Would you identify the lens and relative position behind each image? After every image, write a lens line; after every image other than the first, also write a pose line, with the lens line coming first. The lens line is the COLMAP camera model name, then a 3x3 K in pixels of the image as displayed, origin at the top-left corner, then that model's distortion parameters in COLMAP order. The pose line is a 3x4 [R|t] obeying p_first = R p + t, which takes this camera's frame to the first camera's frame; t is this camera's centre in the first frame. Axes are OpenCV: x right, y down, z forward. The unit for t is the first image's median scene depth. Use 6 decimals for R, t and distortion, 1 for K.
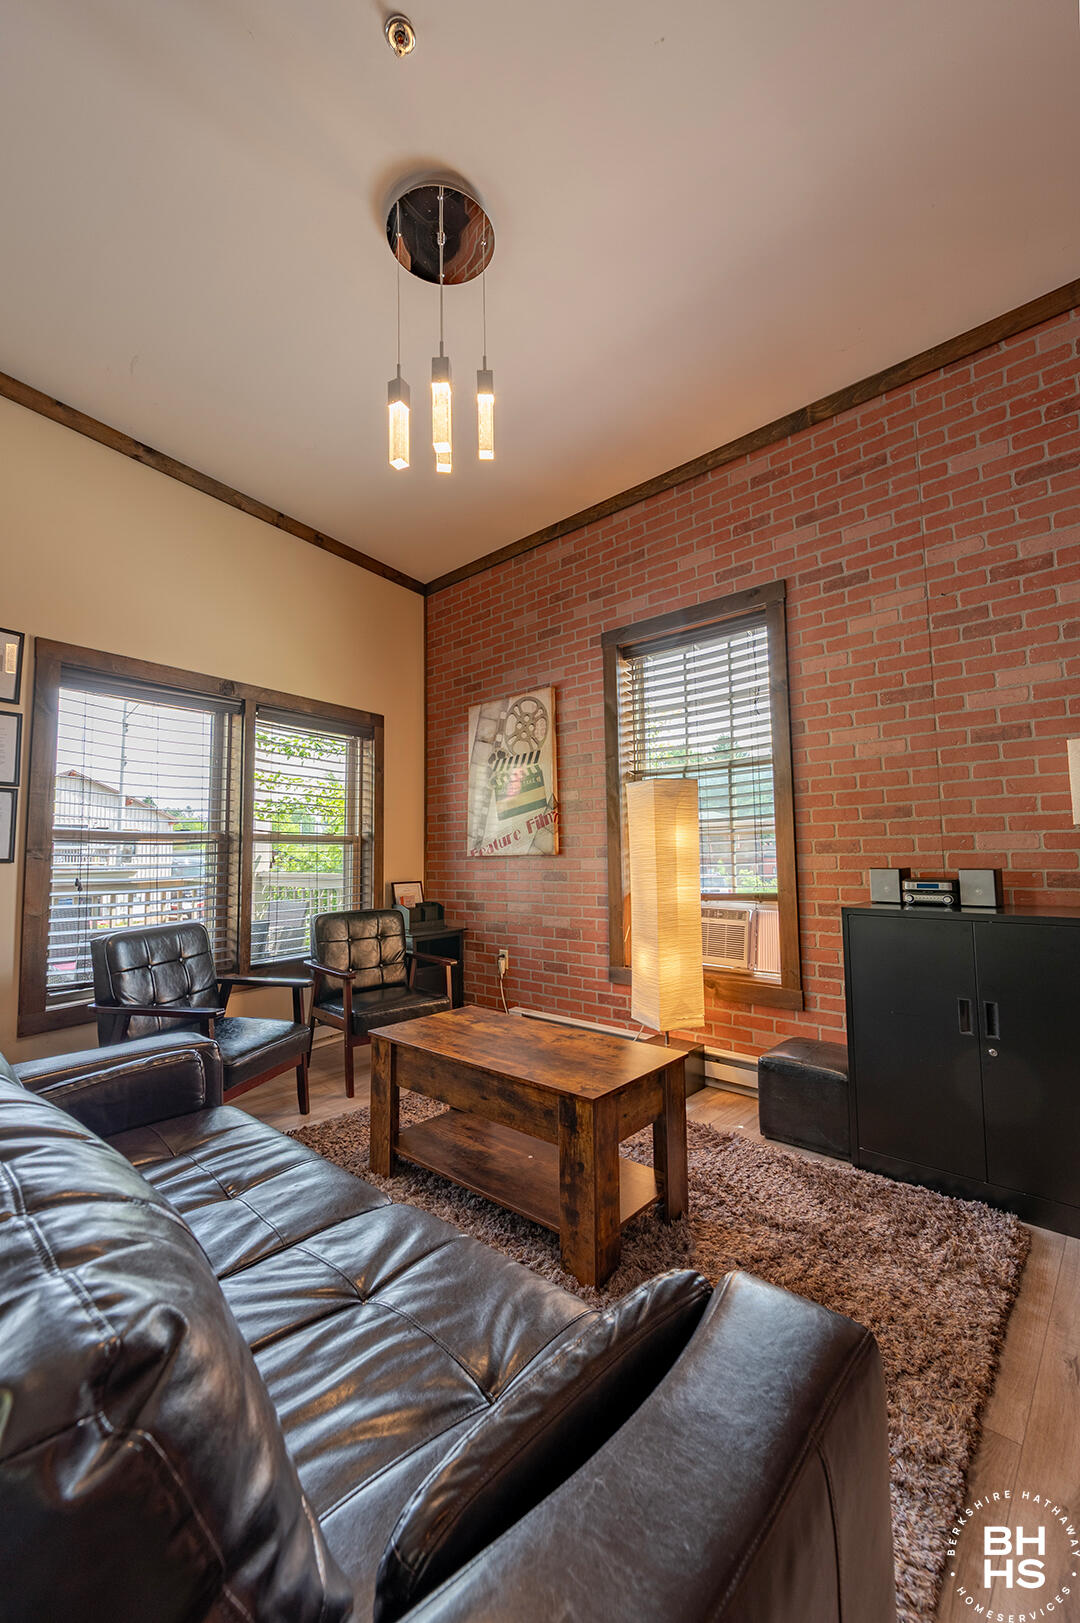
lens RADIAL K [[655.5, 0, 531.1], [0, 655.5, 806.2], [0, 0, 1]] dist [0.000857, 0.000003]
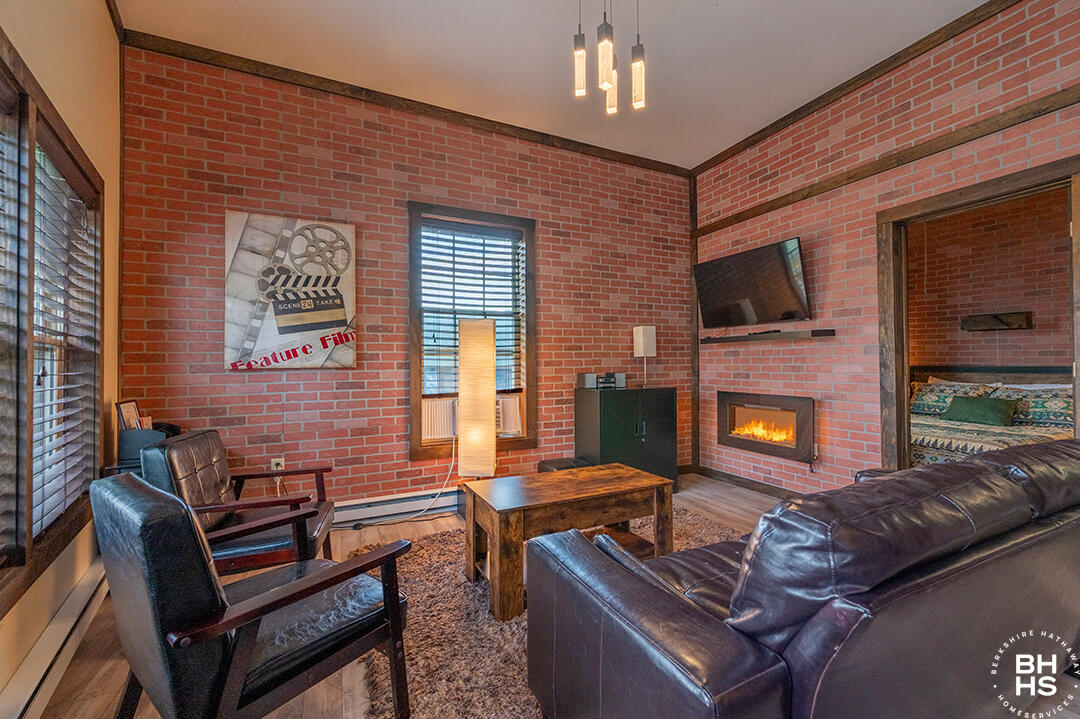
lens RADIAL K [[436.2, 0, 540.0], [0, 436.2, 361.1], [0, 0, 1]] dist [0.000857, 0.000003]
pose [[0.362686, 0.021250, 0.931669, -0.770620], [-0.062977, 0.998013, 0.001753, 0.052798], [-0.929781, -0.059310, 0.363304, 0.525444]]
